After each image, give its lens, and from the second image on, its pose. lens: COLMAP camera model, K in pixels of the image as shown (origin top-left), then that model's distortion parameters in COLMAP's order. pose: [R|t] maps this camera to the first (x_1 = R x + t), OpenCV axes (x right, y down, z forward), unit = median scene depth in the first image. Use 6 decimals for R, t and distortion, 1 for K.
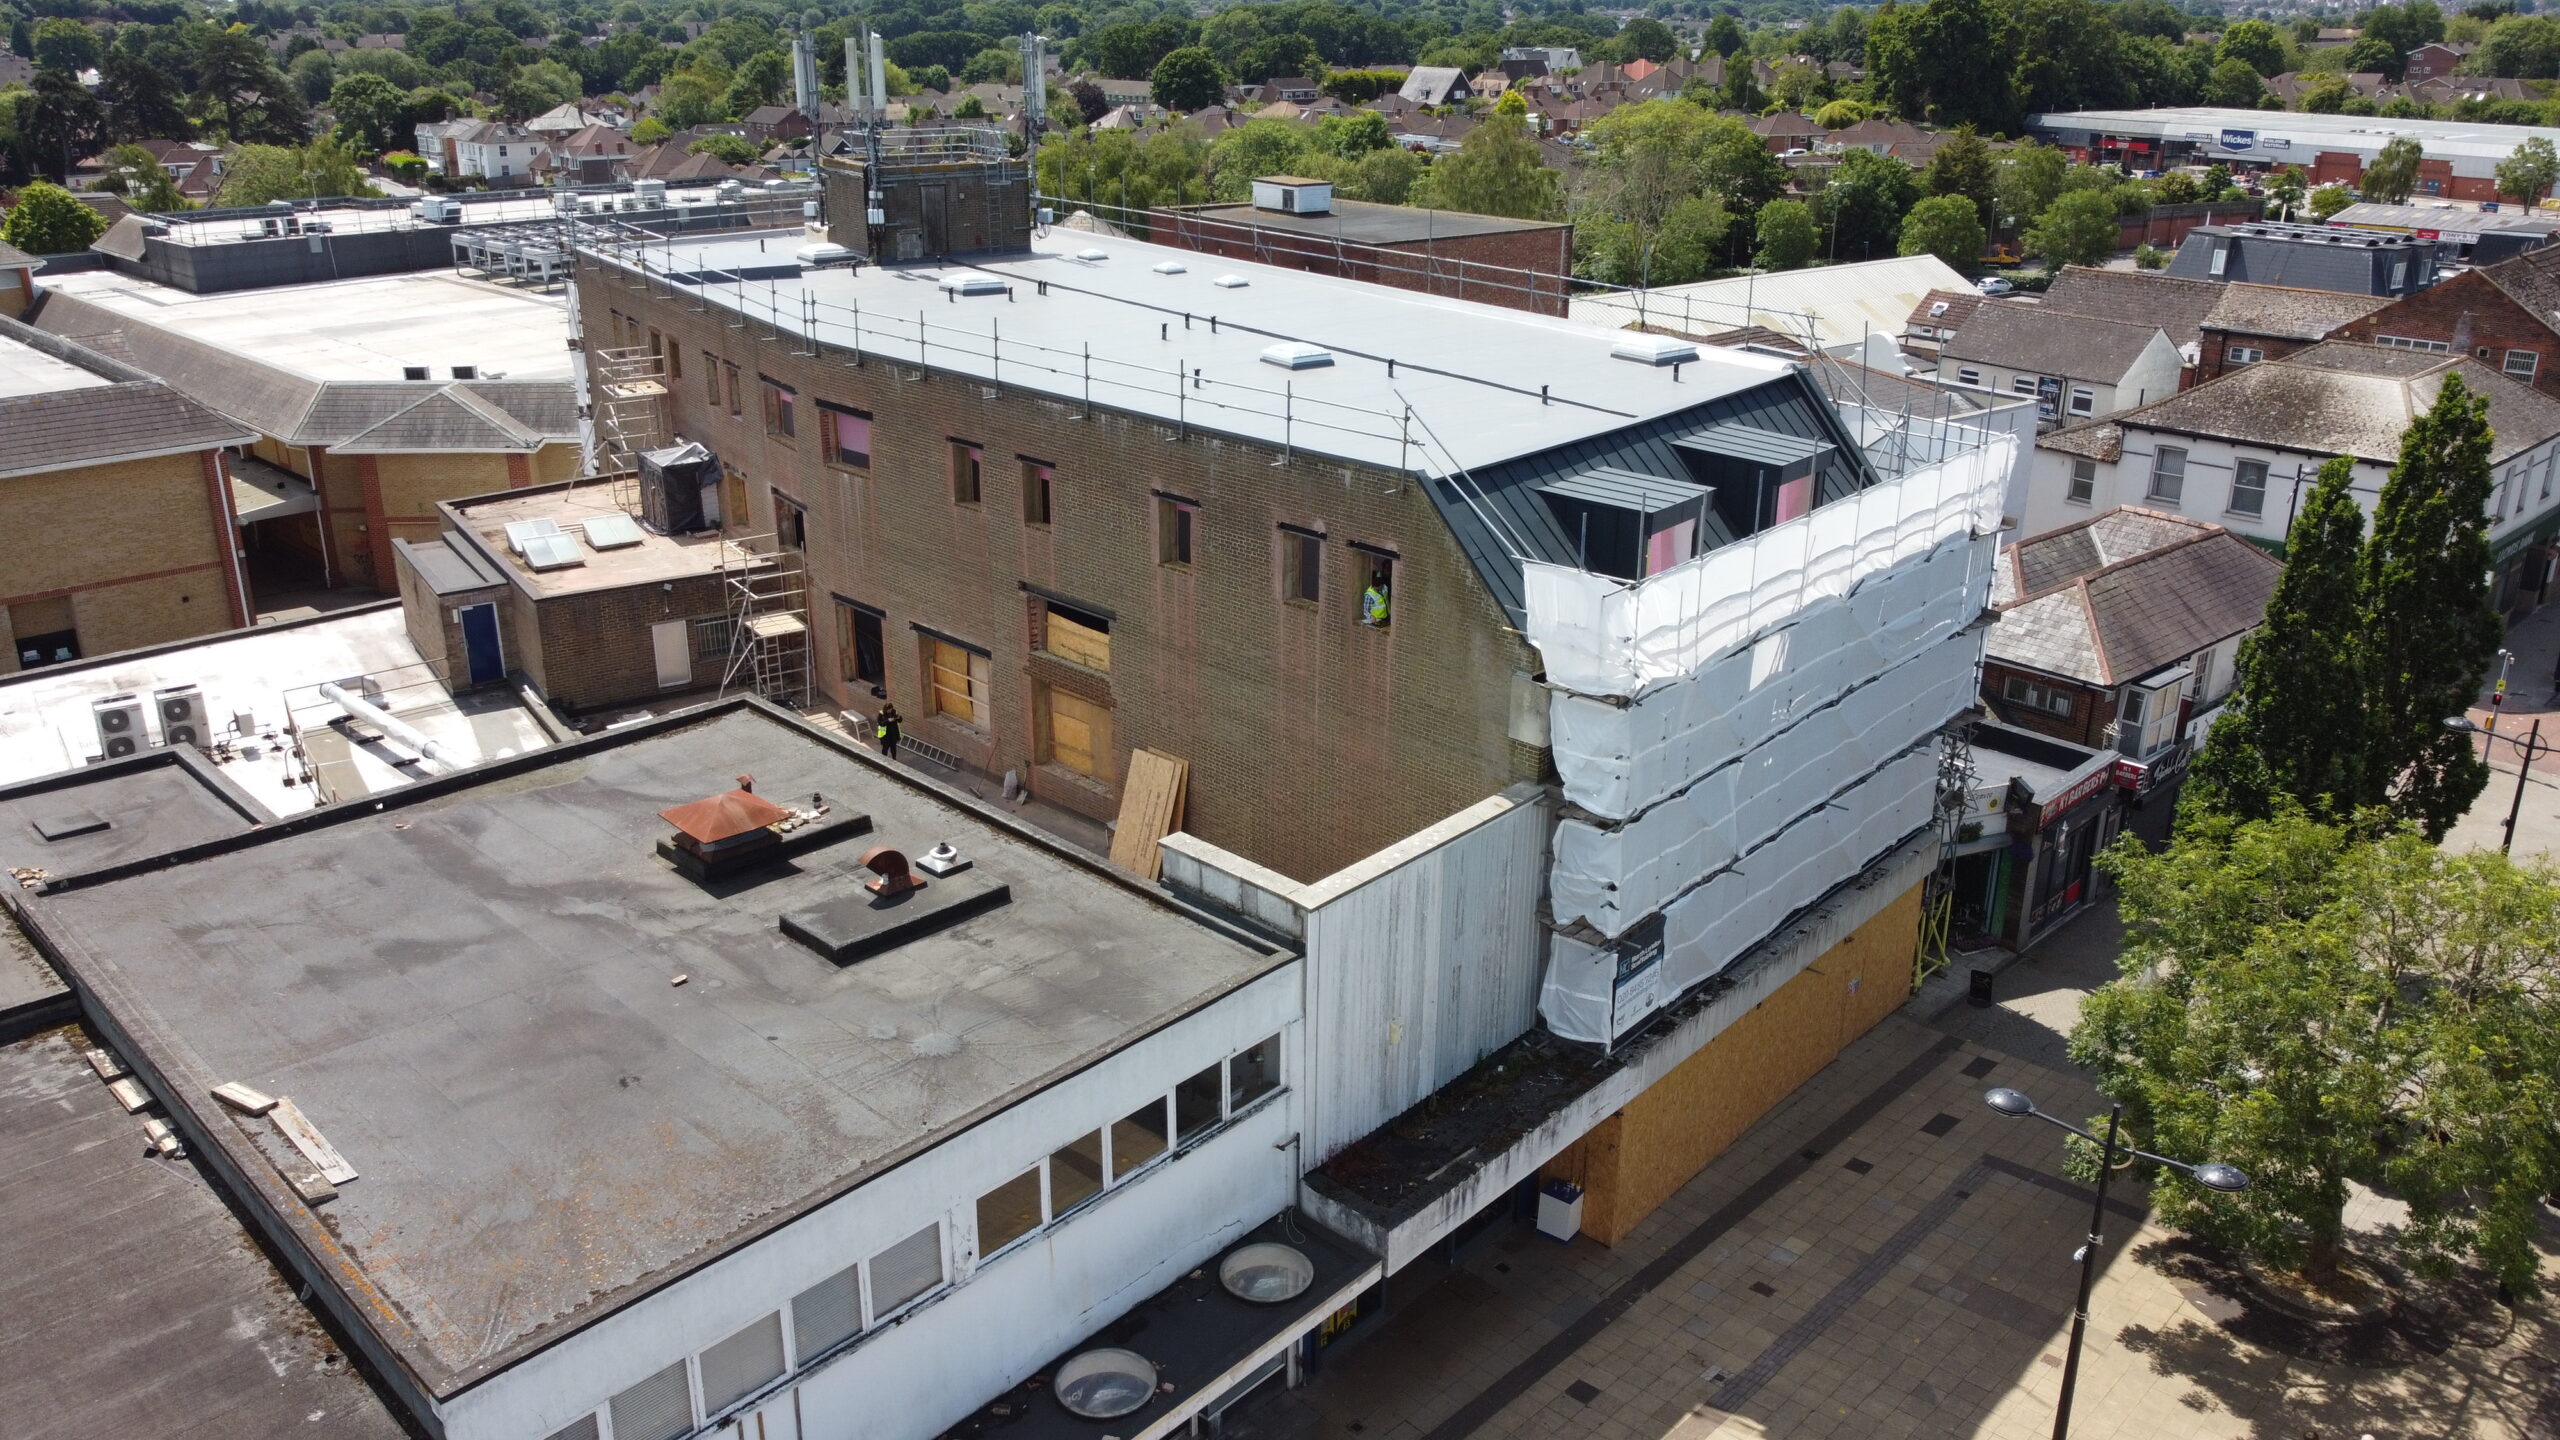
lens RADIAL K [[1926.9, 0, 1268.8], [0, 1926.9, 721.5], [0, 0, 1]] dist [0.000263, -0.007297]
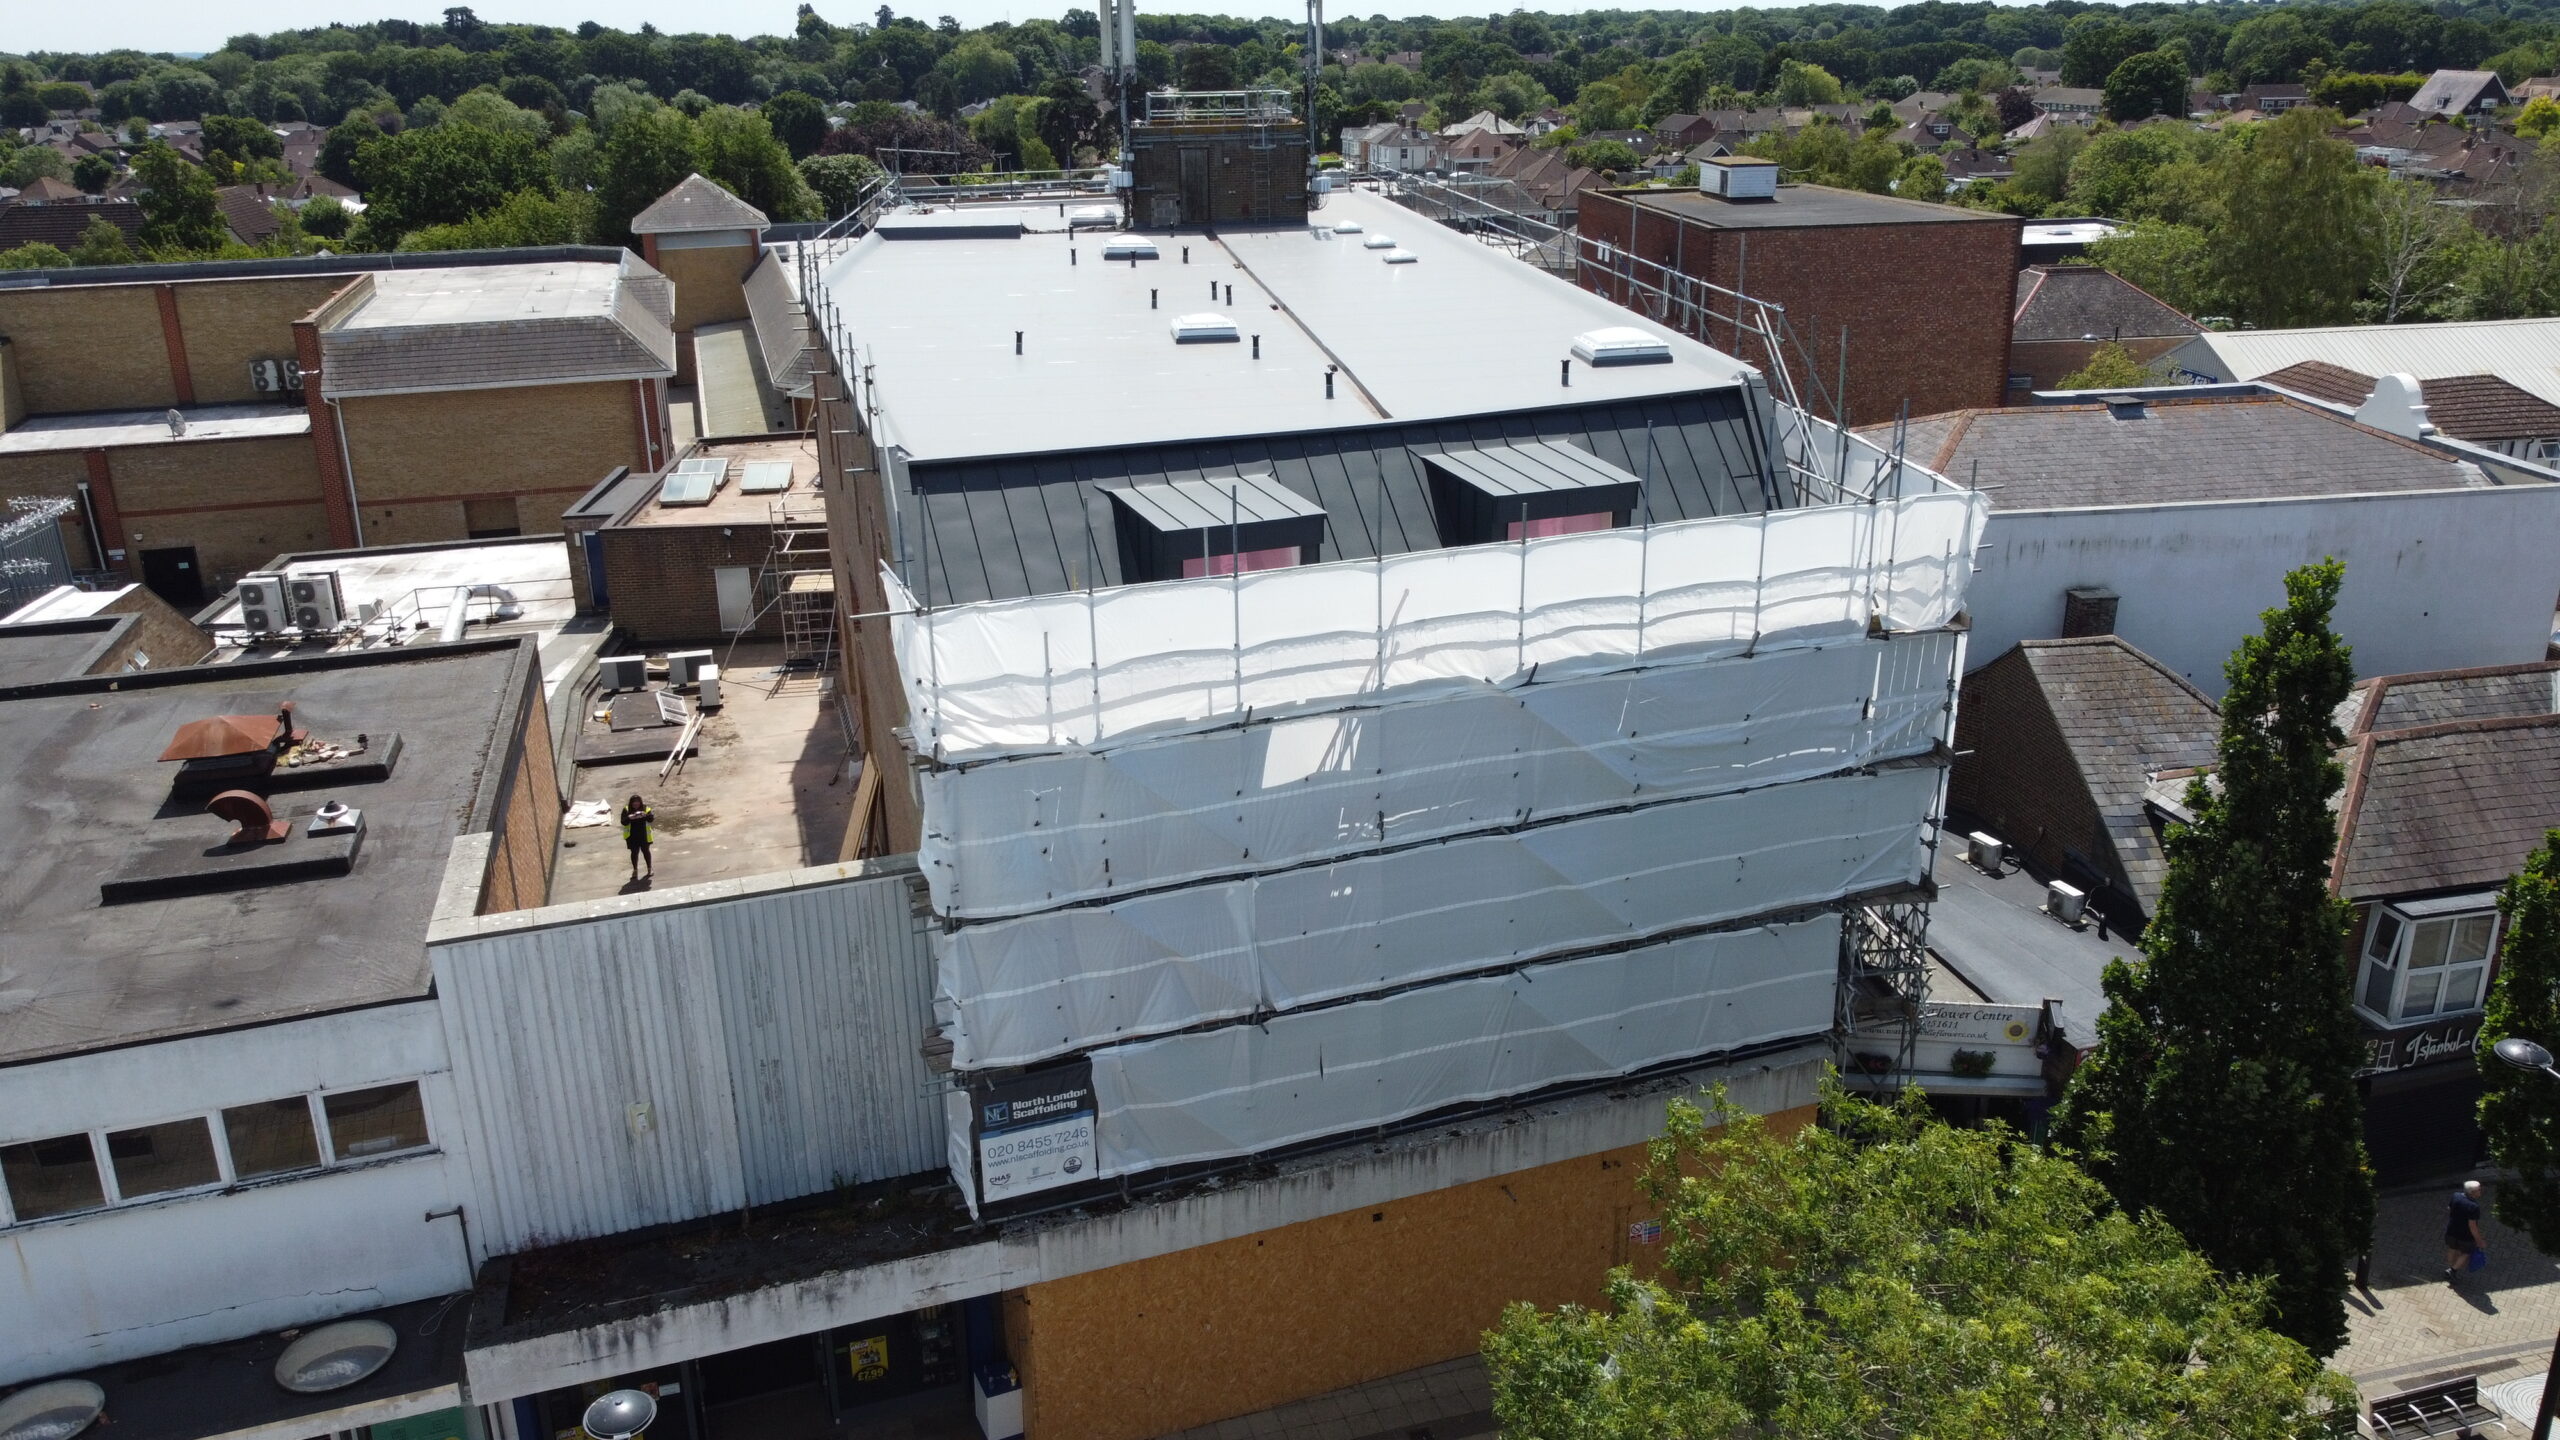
lens RADIAL K [[1926.9, 0, 1283.1], [0, 1926.9, 722.7], [0, 0, 1]] dist [0.000263, -0.007297]
pose [[0.879432, 0.145568, -0.453221, 0.493800], [-0.149104, 0.988421, 0.028144, -0.052061], [0.452070, 0.042827, 0.890954, 0.294097]]
